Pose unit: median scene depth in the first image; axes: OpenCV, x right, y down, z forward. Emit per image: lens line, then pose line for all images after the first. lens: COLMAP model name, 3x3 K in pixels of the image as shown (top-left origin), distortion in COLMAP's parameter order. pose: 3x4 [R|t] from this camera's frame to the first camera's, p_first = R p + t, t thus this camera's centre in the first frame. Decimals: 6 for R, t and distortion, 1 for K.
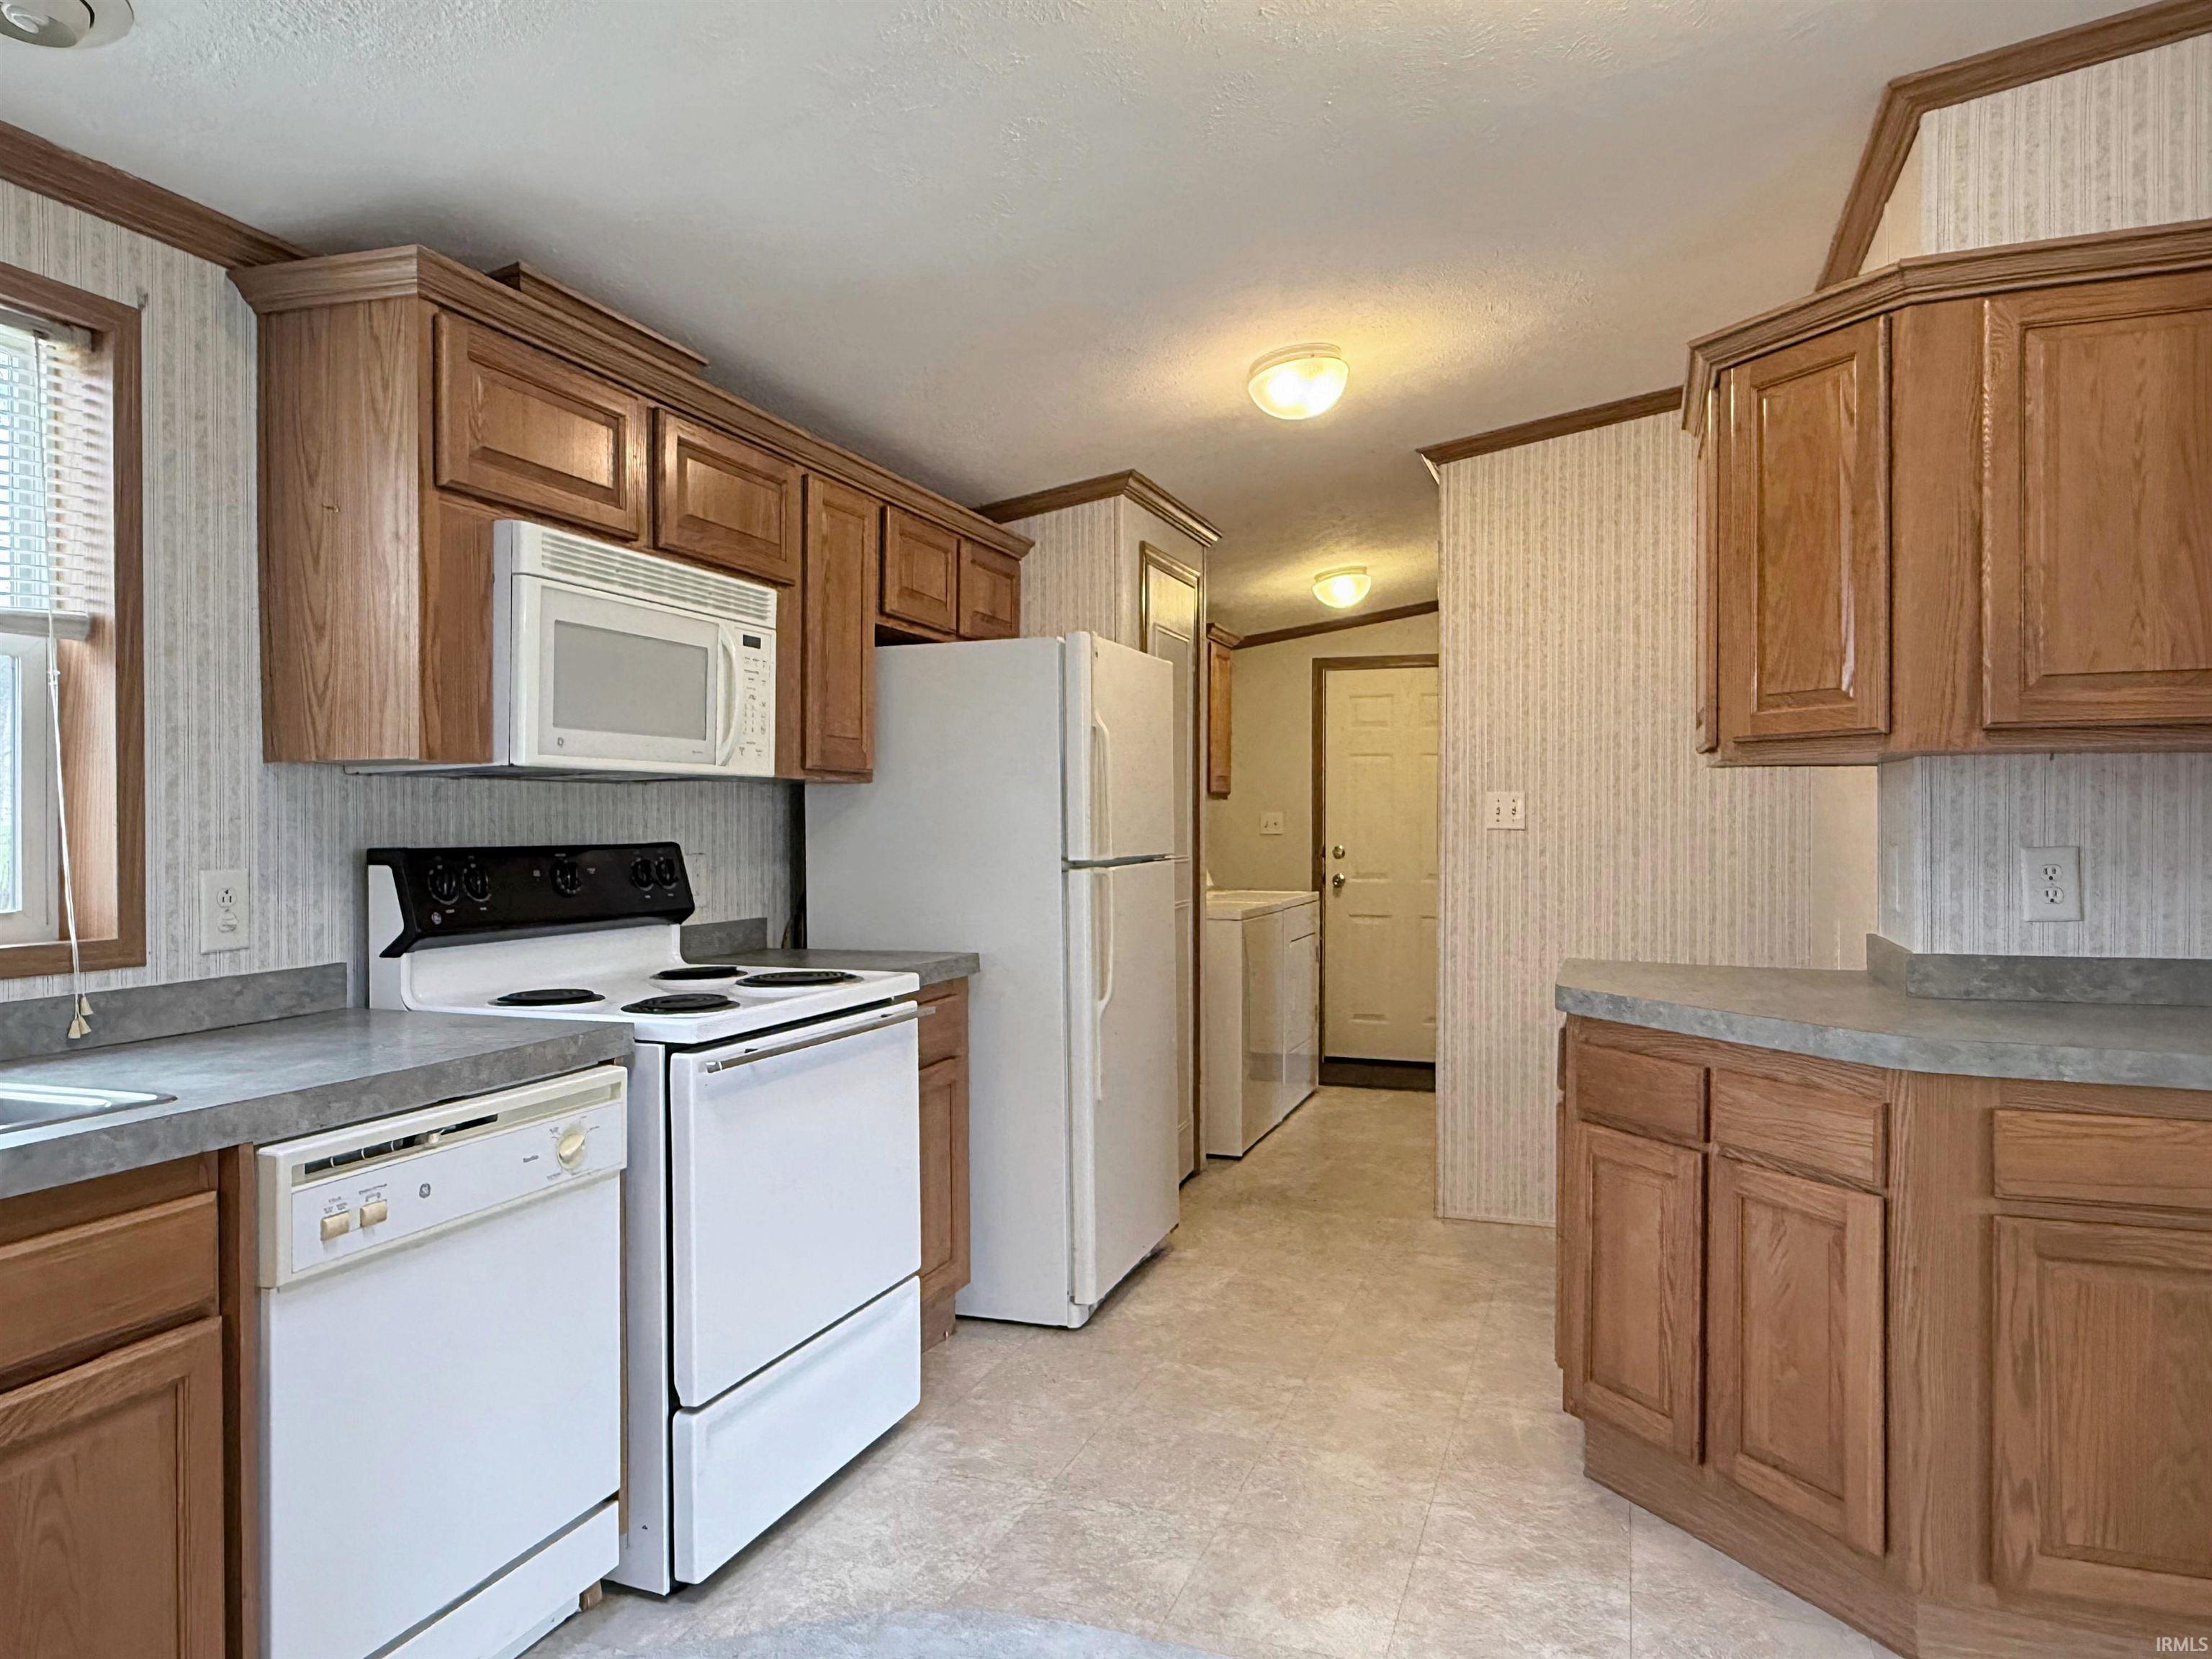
lens RADIAL K [[1447.2, 0, 1106.0], [0, 1447.2, 829.5], [0, 0, 1]] dist [0.000612, -0.000425]
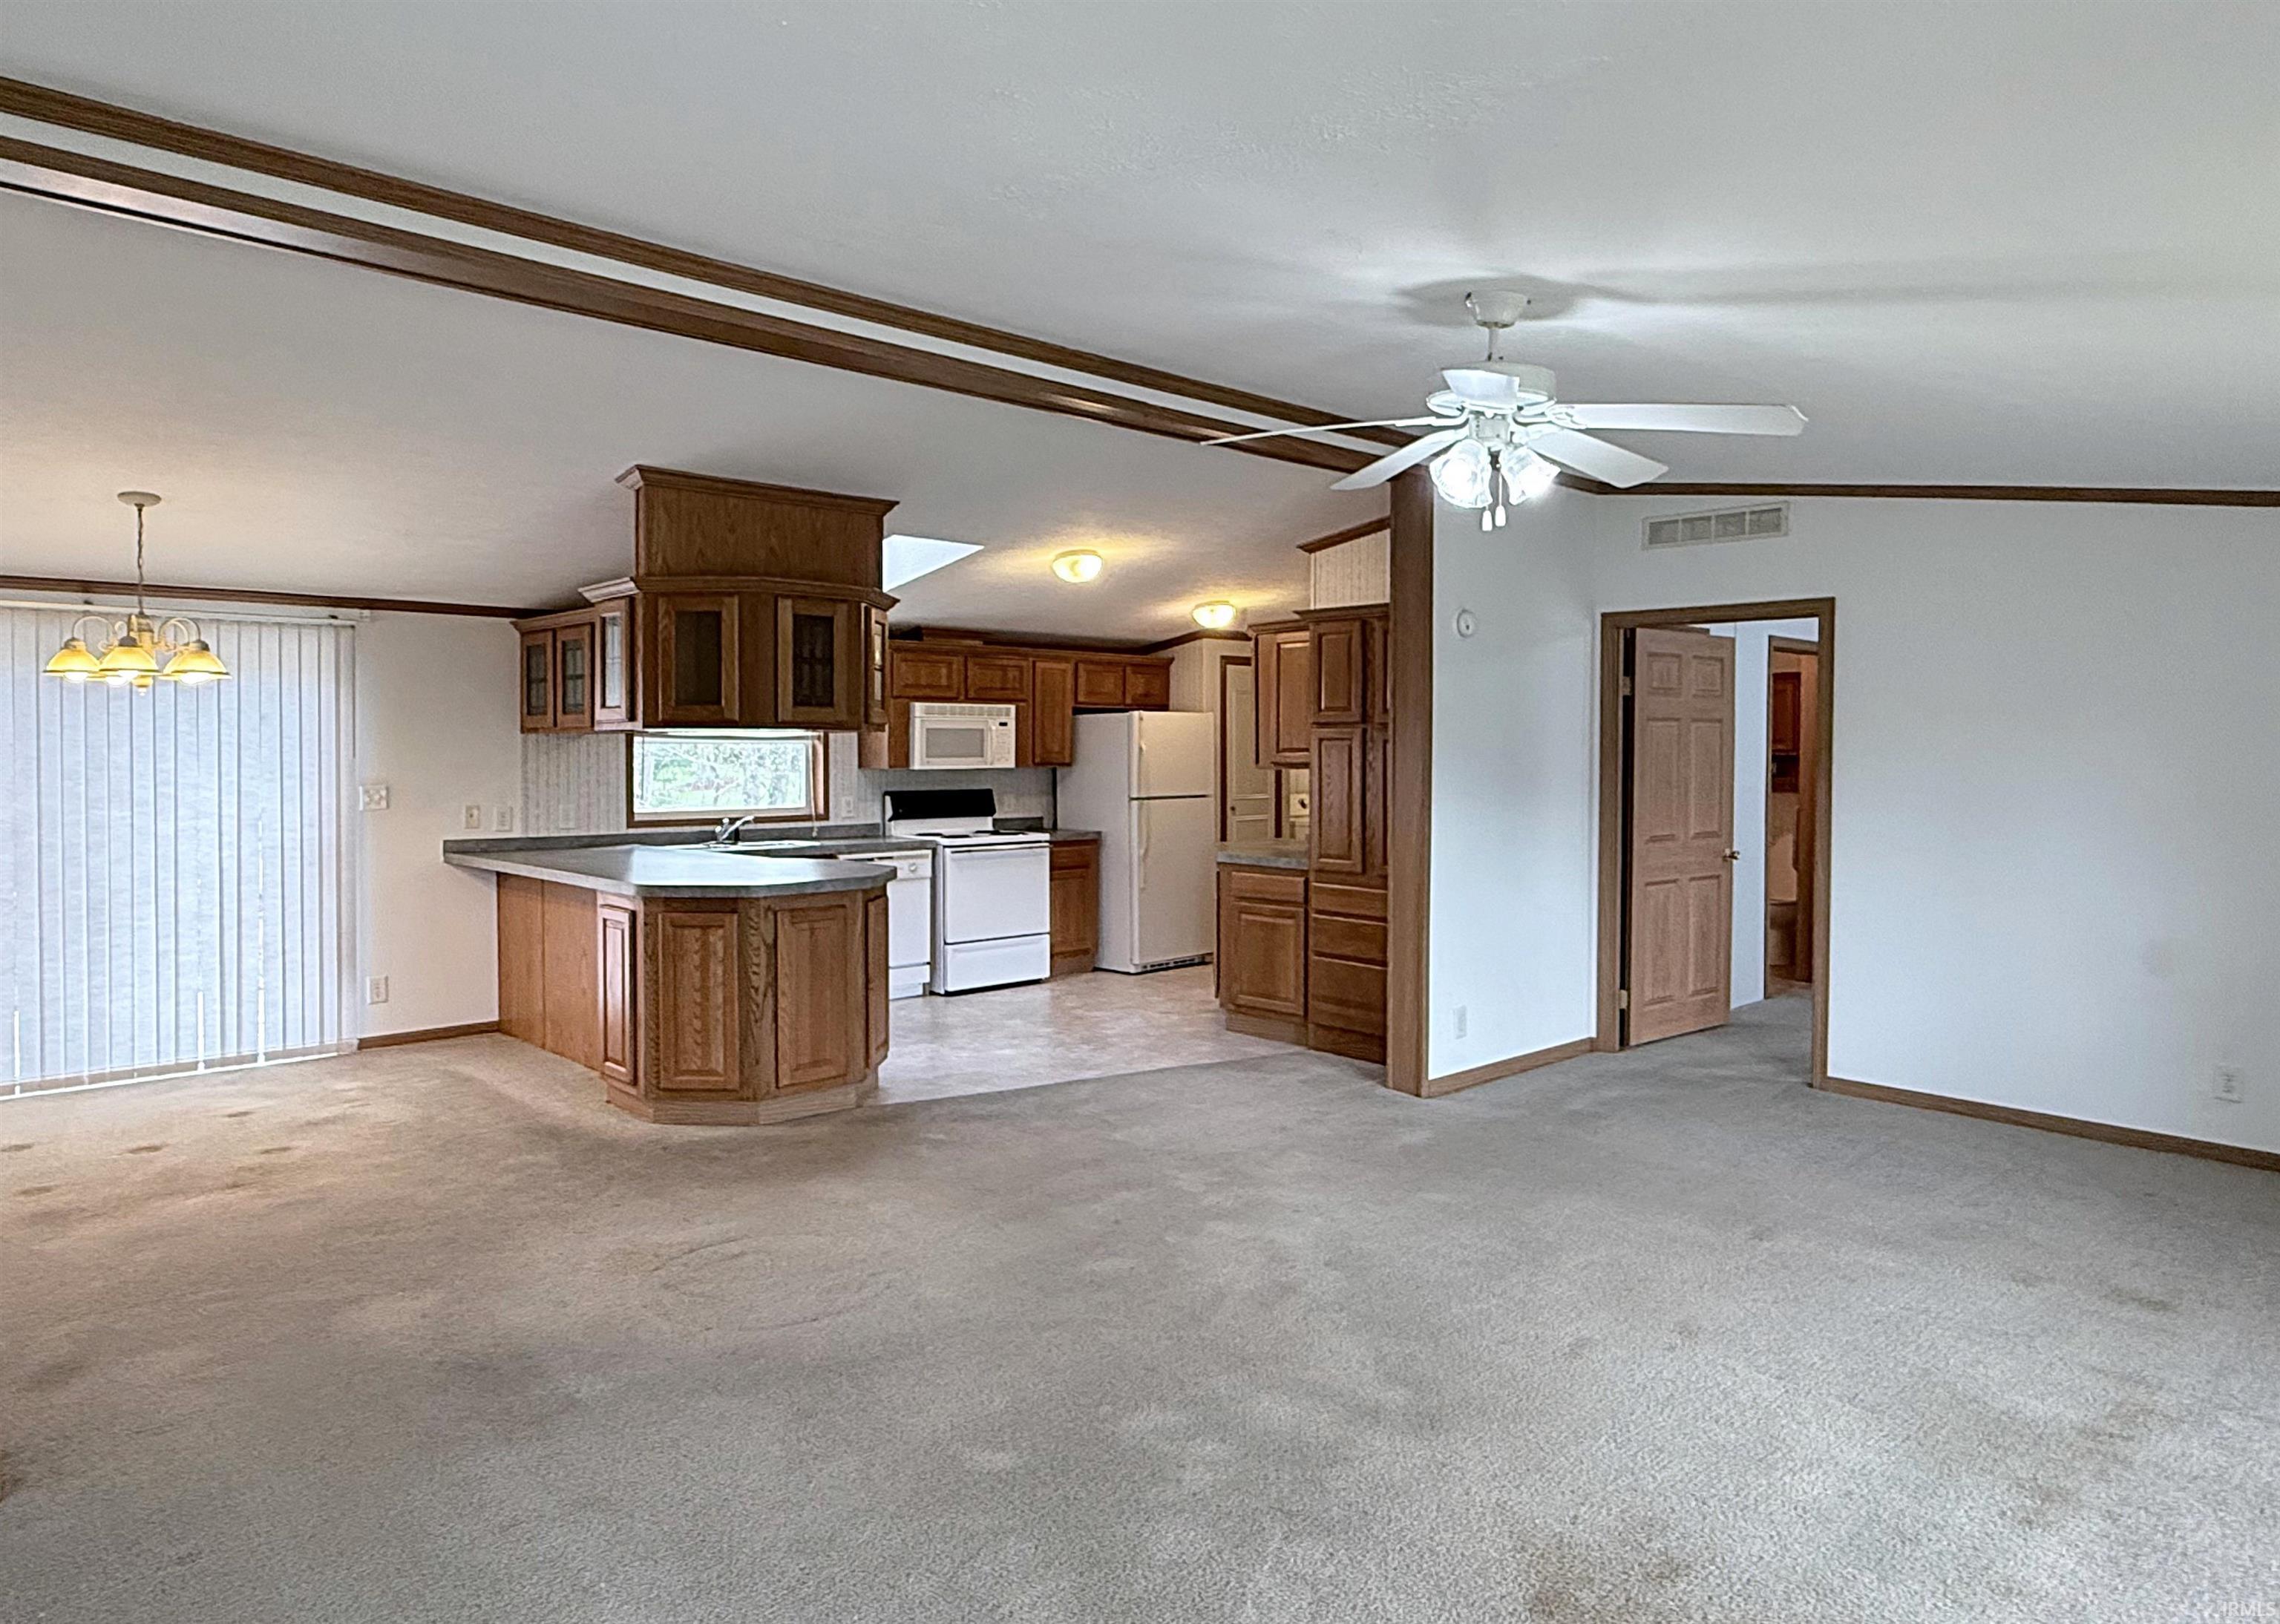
lens RADIAL K [[1364.4, 0, 1134.6], [0, 1364.4, 774.1], [0, 0, 1]] dist [-0.005256, 0.000027]
pose [[0.896510, 0.008544, -0.442941, 1.521316], [-0.002693, 0.999901, 0.013835, -0.077397], [0.443016, -0.011210, 0.896444, -1.734643]]
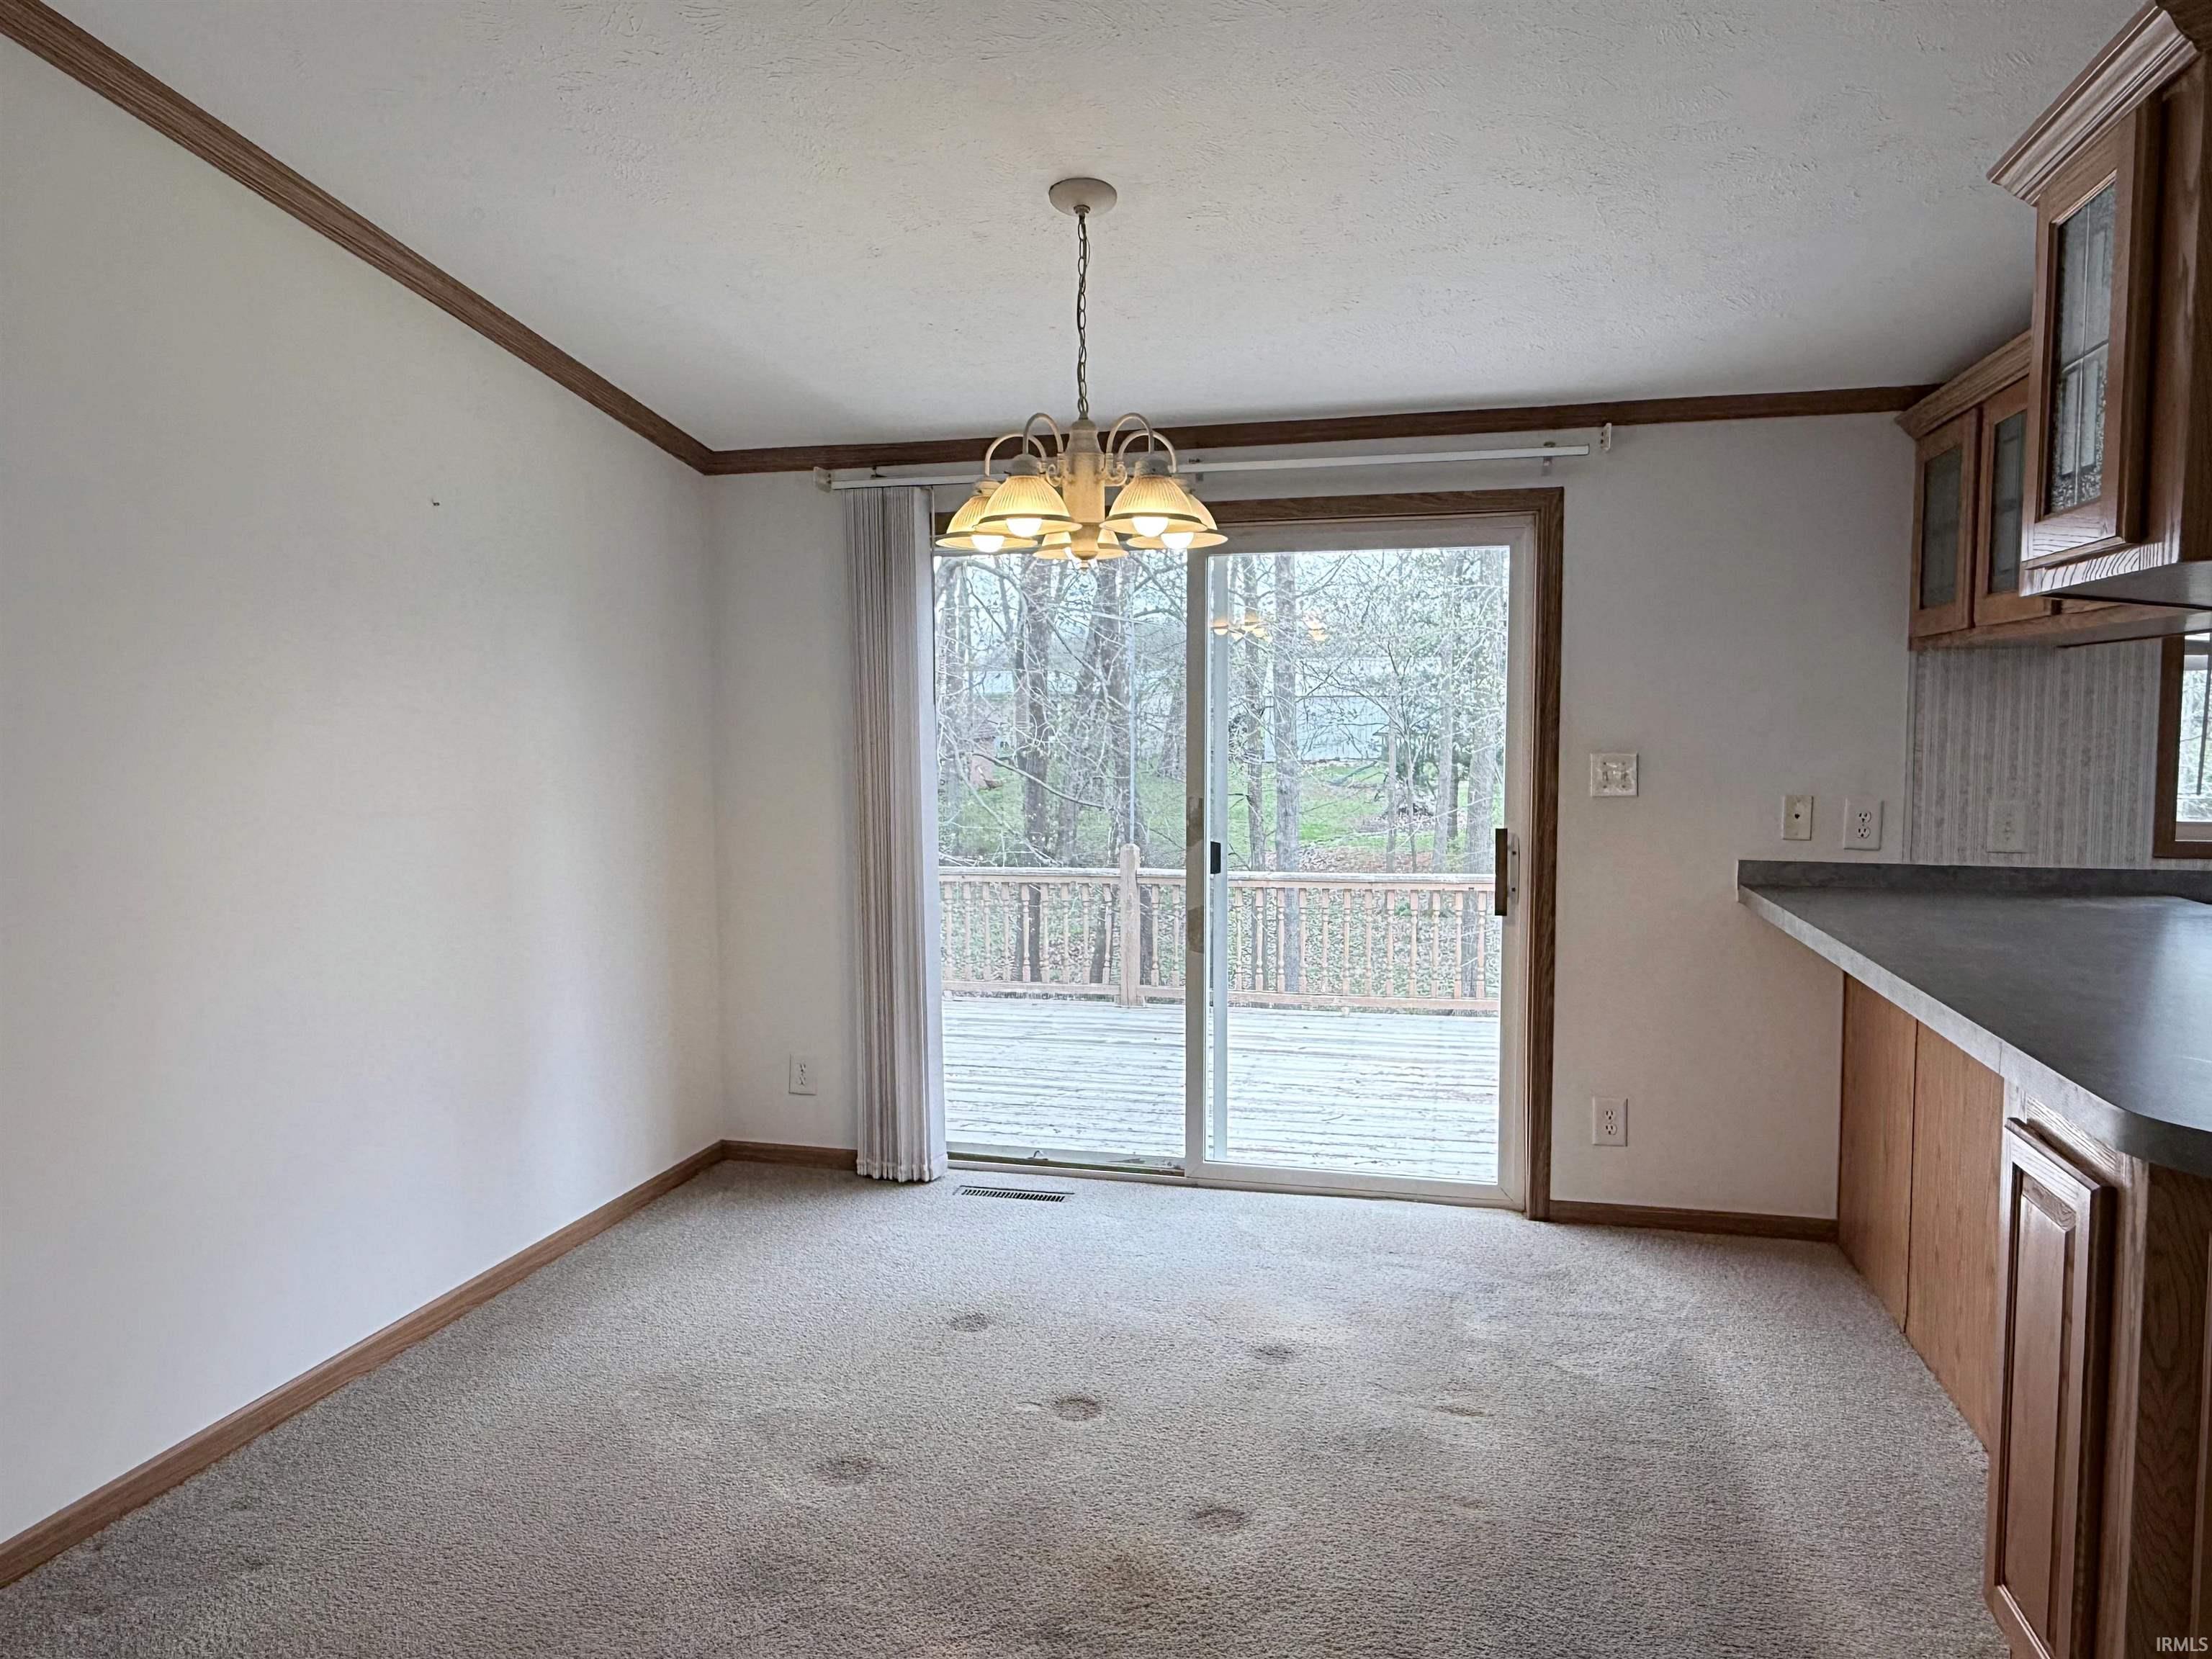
lens RADIAL K [[1447.2, 0, 1106.0], [0, 1447.2, 829.5], [0, 0, 1]] dist [0.000612, -0.000425]
pose [[0.107862, 0.073776, -0.991425, 0.533948], [-0.000172, 0.997244, 0.074190, -0.048160], [0.994166, -0.007832, 0.107578, -0.760415]]
